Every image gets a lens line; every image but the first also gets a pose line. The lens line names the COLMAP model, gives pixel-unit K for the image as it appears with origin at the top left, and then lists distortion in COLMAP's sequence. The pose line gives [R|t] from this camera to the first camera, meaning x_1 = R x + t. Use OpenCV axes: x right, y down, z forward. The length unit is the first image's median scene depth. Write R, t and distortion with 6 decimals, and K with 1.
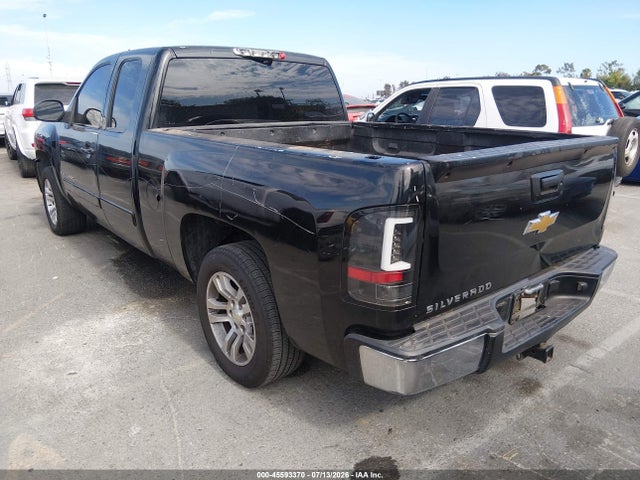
lens RADIAL K [[495.2, 0, 320.0], [0, 495.2, 240.0], [0, 0, 1]] dist [0.005150, -0.006115]
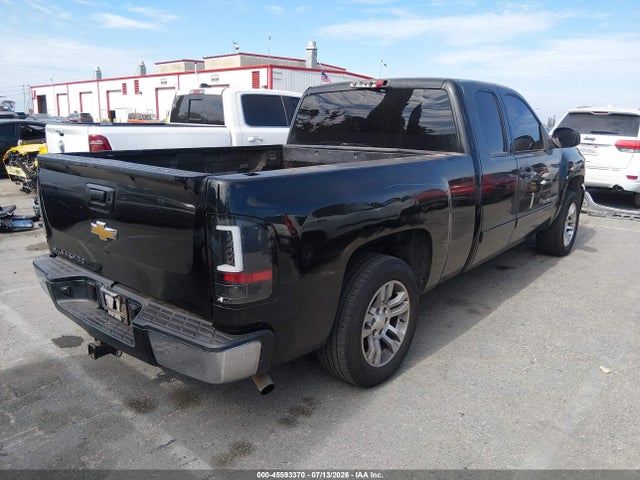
lens RADIAL K [[495.2, 0, 320.0], [0, 495.2, 240.0], [0, 0, 1]] dist [0.005150, -0.006115]
pose [[0.145566, 0.224790, -0.963473, 1.303429], [-0.282846, 0.942655, 0.177200, -0.286031], [0.948055, 0.246720, 0.200800, 1.015608]]
